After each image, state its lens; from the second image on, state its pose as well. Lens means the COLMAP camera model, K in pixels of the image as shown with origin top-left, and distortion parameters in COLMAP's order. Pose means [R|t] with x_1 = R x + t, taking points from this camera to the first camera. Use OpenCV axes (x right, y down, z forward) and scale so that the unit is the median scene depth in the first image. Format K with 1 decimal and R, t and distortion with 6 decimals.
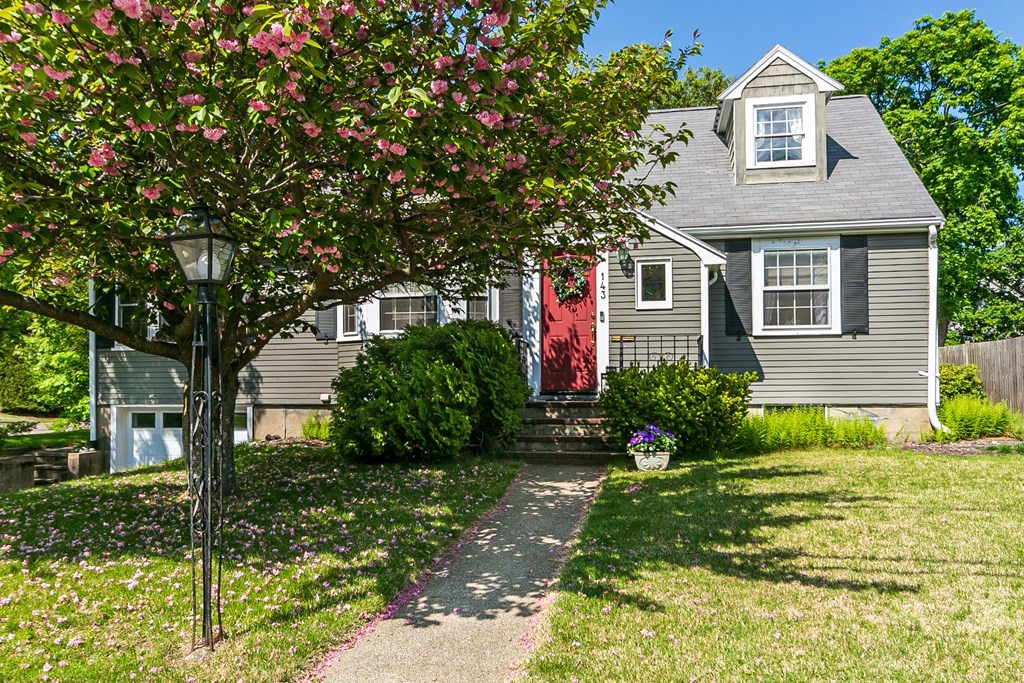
lens RADIAL K [[628.3, 0, 511.1], [0, 628.3, 368.1], [0, 0, 1]] dist [0.003339, -0.001414]
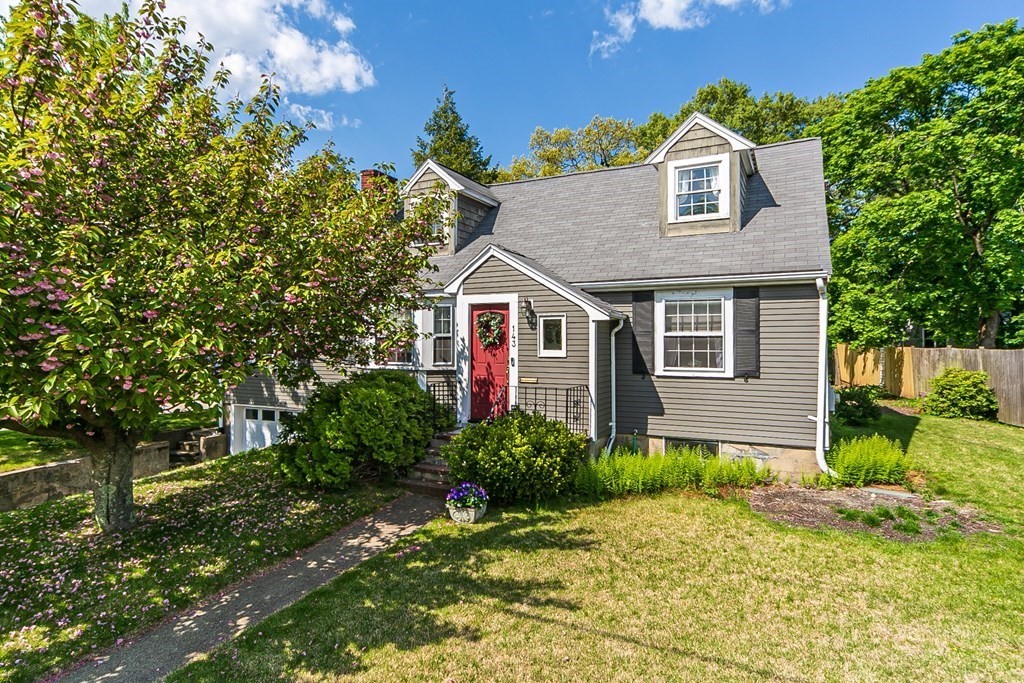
lens RADIAL K [[472.5, 0, 512.0], [0, 472.5, 341.5], [0, 0, 1]] dist [0.001555, 0.000903]
pose [[0.969722, 0.001933, -0.244204, 0.351832], [-0.000302, 0.999977, 0.006718, -0.122108], [0.244211, -0.006441, 0.969701, 0.107417]]
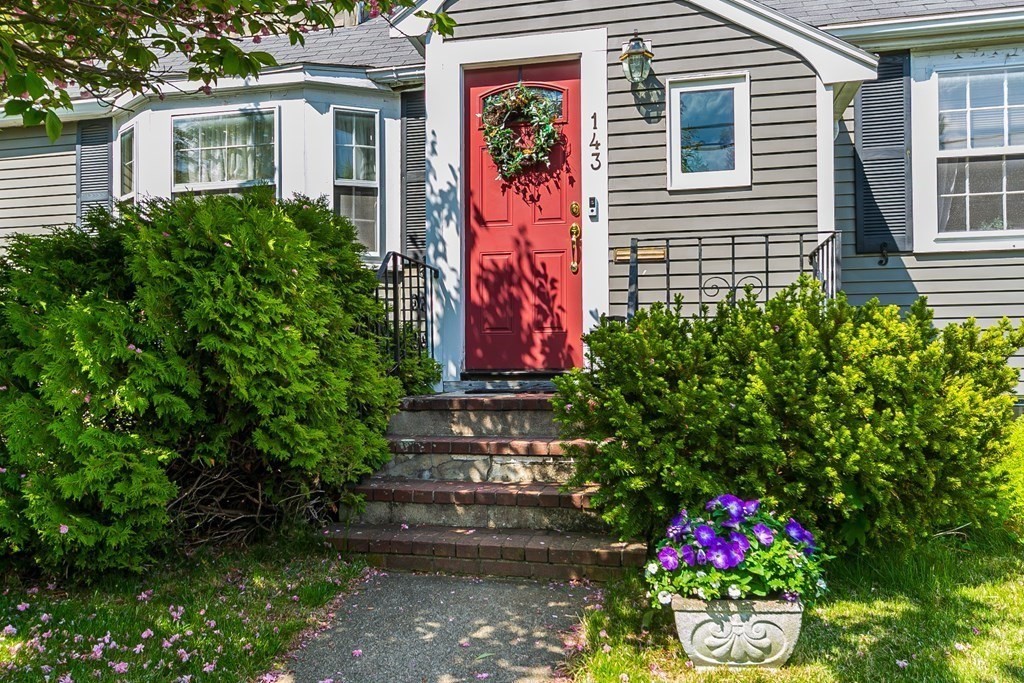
lens RADIAL K [[728.1, 0, 491.6], [0, 728.1, 337.4], [0, 0, 1]] dist [0.007204, 0.003048]
pose [[0.999425, -0.003615, -0.033722, 0.084453], [0.003569, 0.999993, -0.001426, 0.012106], [0.033727, 0.001305, 0.999430, 0.446682]]
